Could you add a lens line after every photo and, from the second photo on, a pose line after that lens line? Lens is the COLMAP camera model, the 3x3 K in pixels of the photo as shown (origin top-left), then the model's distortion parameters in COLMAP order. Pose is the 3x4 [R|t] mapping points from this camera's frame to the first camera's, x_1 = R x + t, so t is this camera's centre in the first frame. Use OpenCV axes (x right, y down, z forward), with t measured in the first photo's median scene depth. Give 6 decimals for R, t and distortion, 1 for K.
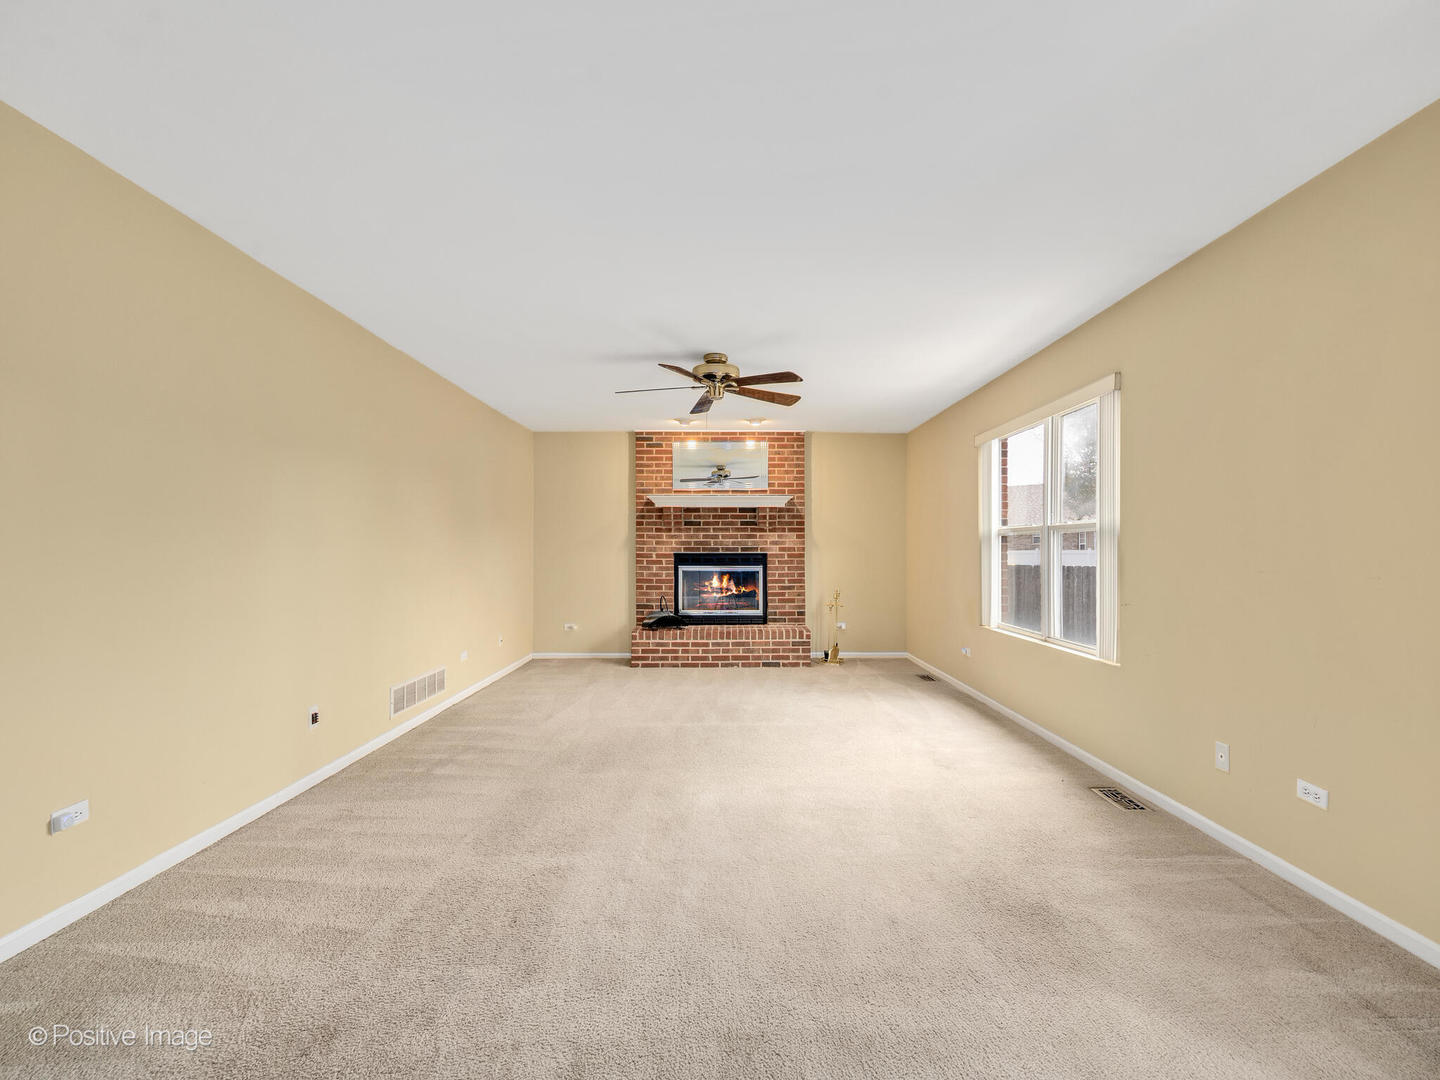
lens RADIAL K [[648.9, 0, 729.0], [0, 648.9, 550.1], [0, 0, 1]] dist [0.000540, 0.000323]
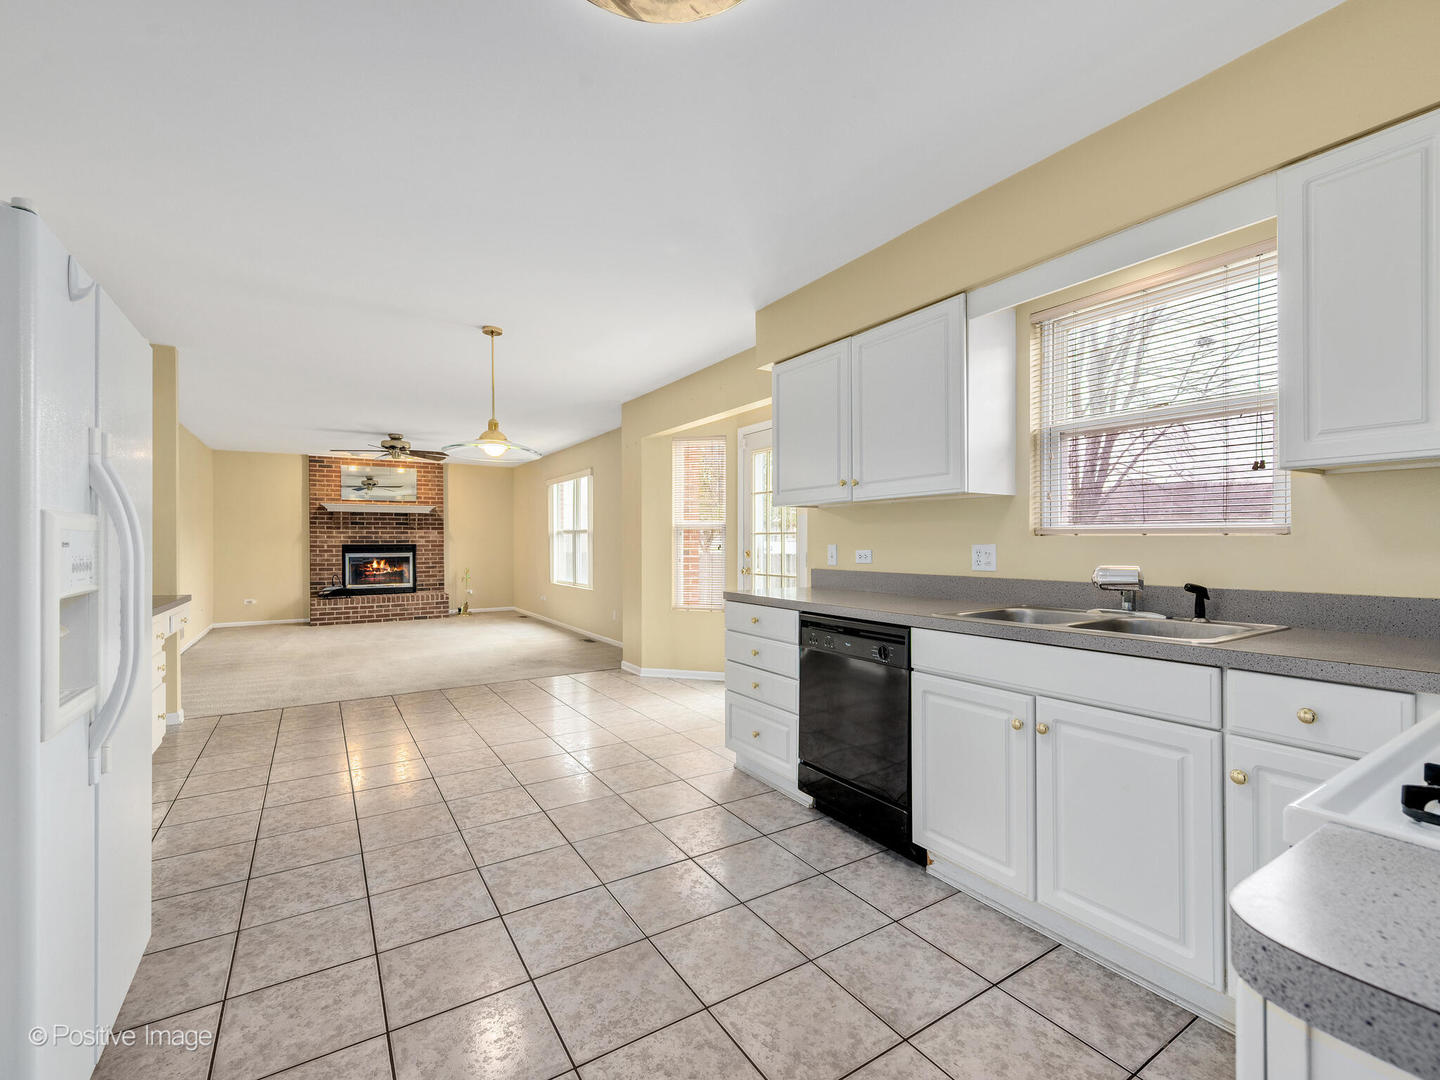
lens RADIAL K [[648.9, 0, 729.0], [0, 648.9, 550.1], [0, 0, 1]] dist [0.000540, 0.000323]
pose [[0.849579, -0.009111, 0.527382, -0.115263], [0.000254, 0.999858, 0.016863, -0.006259], [-0.527461, -0.014193, 0.849461, -0.628889]]
